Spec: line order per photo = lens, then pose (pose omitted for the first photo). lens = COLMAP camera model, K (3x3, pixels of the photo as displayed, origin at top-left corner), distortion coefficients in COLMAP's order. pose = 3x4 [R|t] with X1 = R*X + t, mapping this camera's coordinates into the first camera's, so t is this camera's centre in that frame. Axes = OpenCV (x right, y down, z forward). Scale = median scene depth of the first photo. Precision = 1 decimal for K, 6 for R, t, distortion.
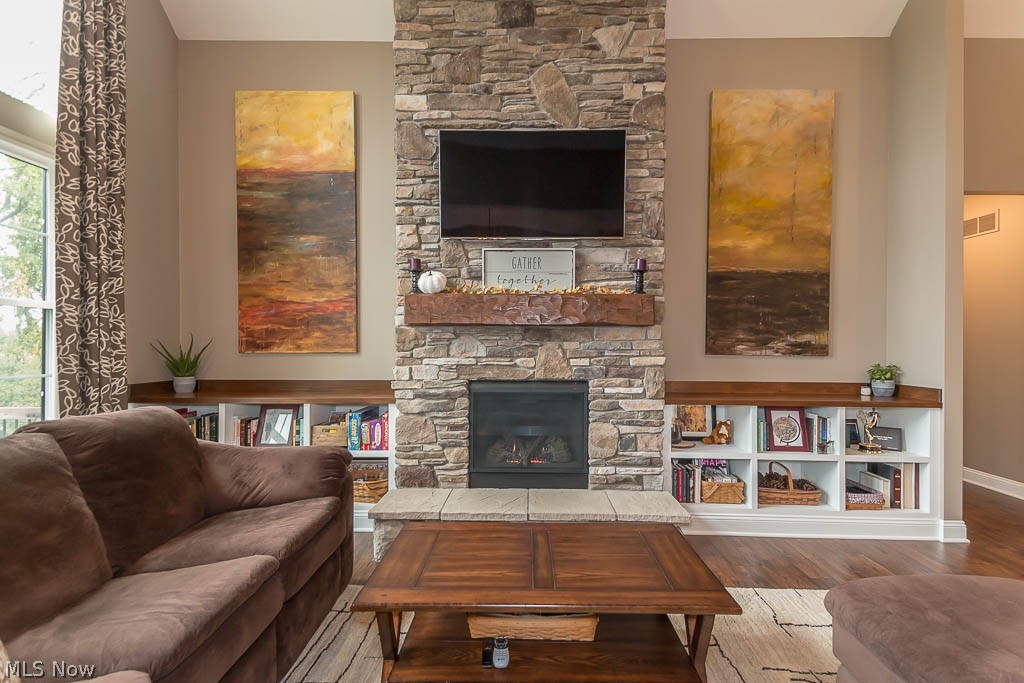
lens RADIAL K [[487.5, 0, 517.2], [0, 487.5, 350.4], [0, 0, 1]] dist [0.058057, -0.031184]
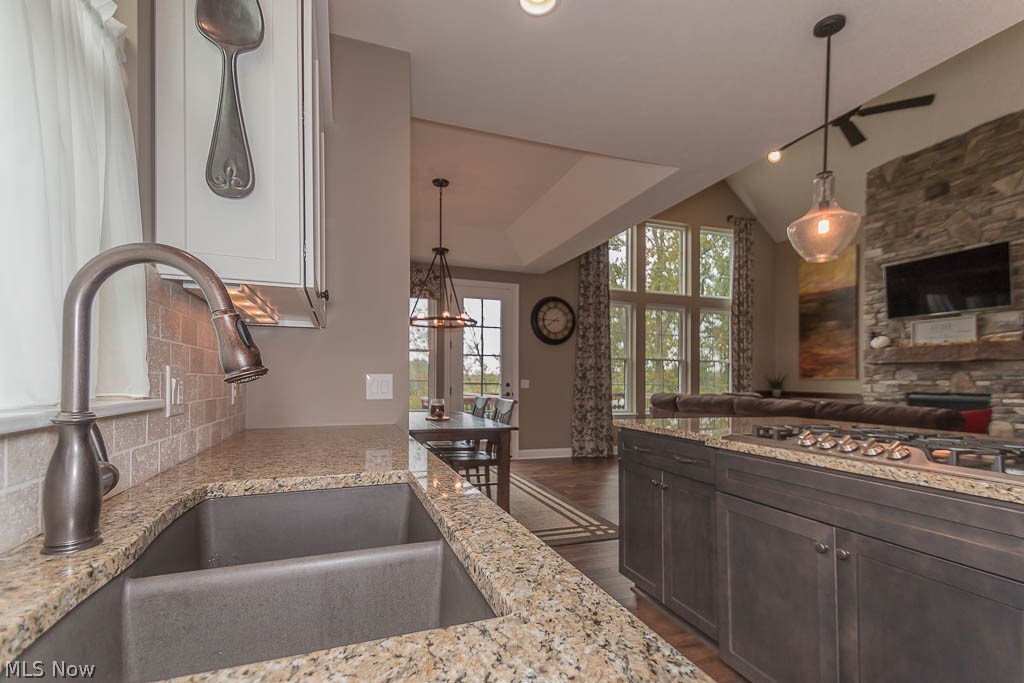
lens RADIAL K [[473.2, 0, 519.9], [0, 473.2, 362.7], [0, 0, 1]] dist [0.075426, -0.028639]
pose [[0.376065, -0.034775, -0.925941, 1.081598], [-0.017593, 0.998847, -0.044658, 0.056791], [0.926426, 0.033084, 0.375020, -1.071912]]
